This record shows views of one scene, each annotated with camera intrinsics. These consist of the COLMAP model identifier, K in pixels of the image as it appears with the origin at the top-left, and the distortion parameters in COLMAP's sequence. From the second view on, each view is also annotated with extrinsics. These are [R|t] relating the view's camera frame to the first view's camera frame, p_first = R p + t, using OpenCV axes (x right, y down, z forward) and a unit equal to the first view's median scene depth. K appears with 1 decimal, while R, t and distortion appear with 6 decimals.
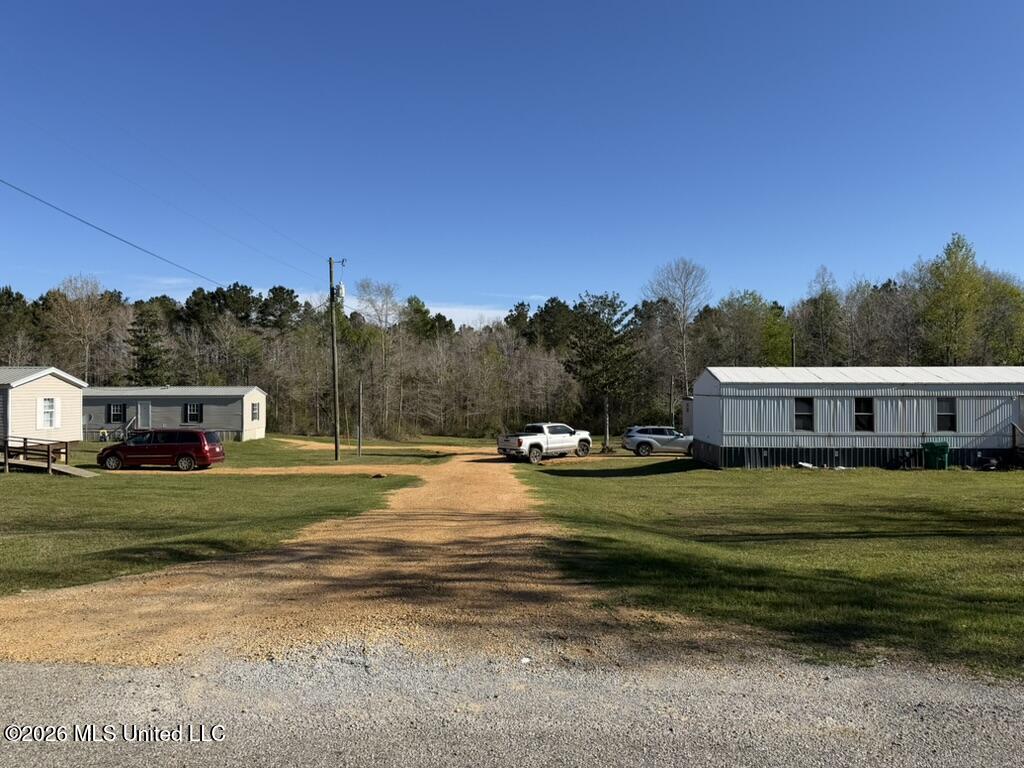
lens RADIAL K [[720.7, 0, 512.0], [0, 720.7, 384.0], [0, 0, 1]] dist [0.113907, -0.193055]
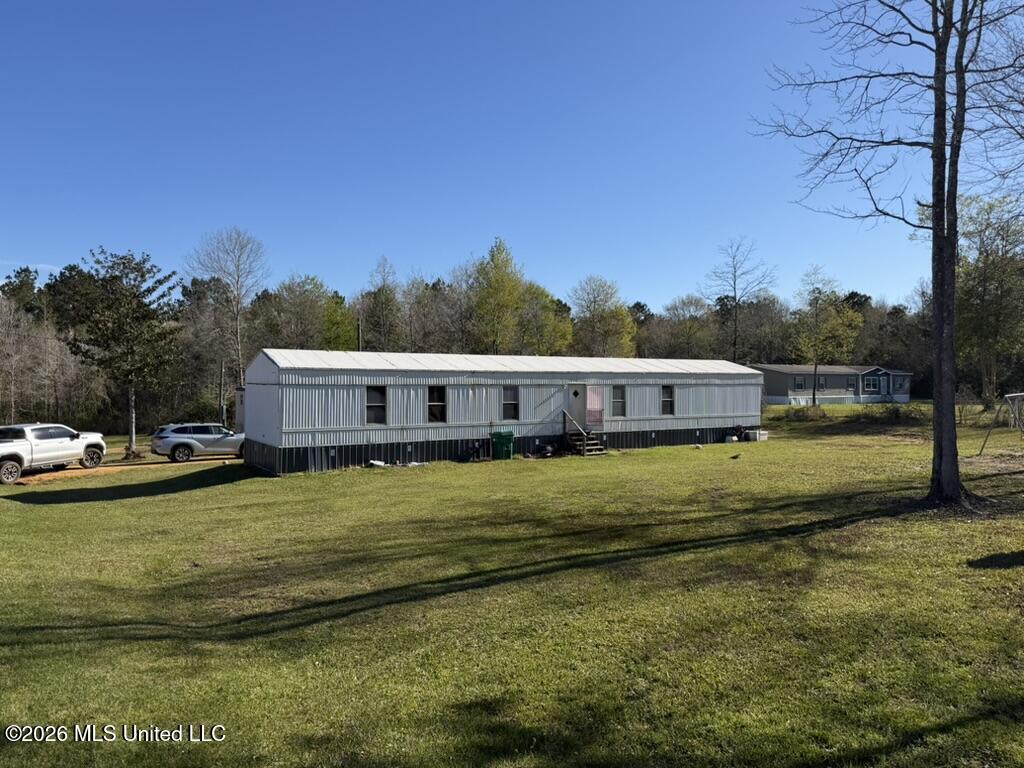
lens RADIAL K [[720.7, 0, 512.0], [0, 720.7, 384.0], [0, 0, 1]] dist [0.113907, -0.193055]
pose [[0.832981, -0.000206, 0.553301, 0.053791], [-0.006472, 0.999928, 0.010115, 0.005923], [-0.553263, -0.012007, 0.832920, 0.180118]]
